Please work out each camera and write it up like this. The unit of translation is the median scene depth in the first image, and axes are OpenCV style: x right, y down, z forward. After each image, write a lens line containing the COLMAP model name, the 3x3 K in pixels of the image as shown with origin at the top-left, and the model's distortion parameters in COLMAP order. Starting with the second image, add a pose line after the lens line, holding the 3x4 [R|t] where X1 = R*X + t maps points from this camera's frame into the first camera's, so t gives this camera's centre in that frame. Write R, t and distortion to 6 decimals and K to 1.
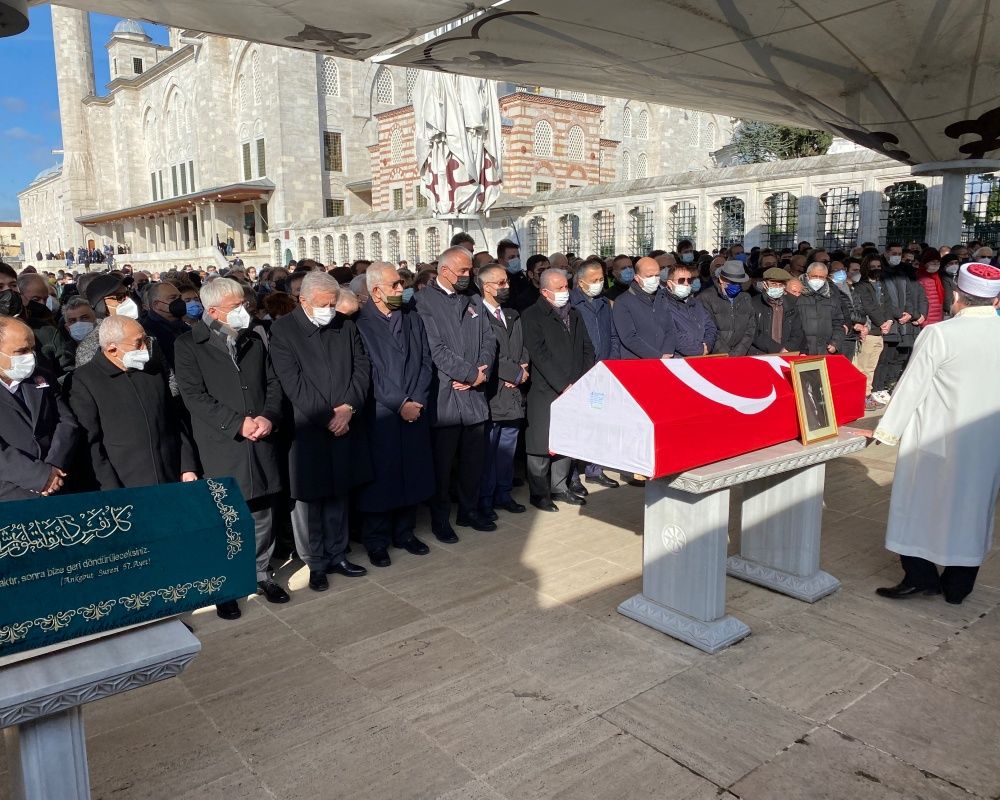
lens RADIAL K [[798.5, 0, 492.4], [0, 798.5, 403.3], [0, 0, 1]] dist [0.024143, -0.019491]
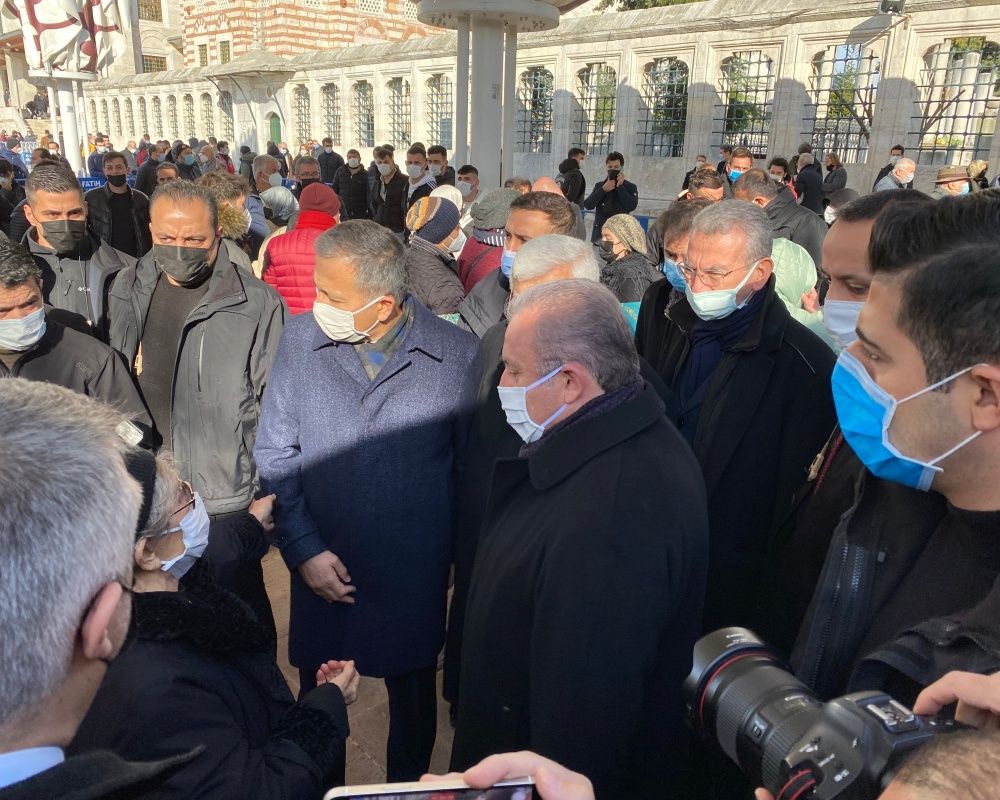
lens RADIAL K [[798.5, 0, 501.6], [0, 798.5, 401.4], [0, 0, 1]] dist [0.024143, -0.019491]
pose [[0.996427, 0.013867, 0.083307, 0.324175], [-0.025392, 0.989977, 0.138924, -0.056777], [-0.080545, -0.140543, 0.986793, 0.225878]]
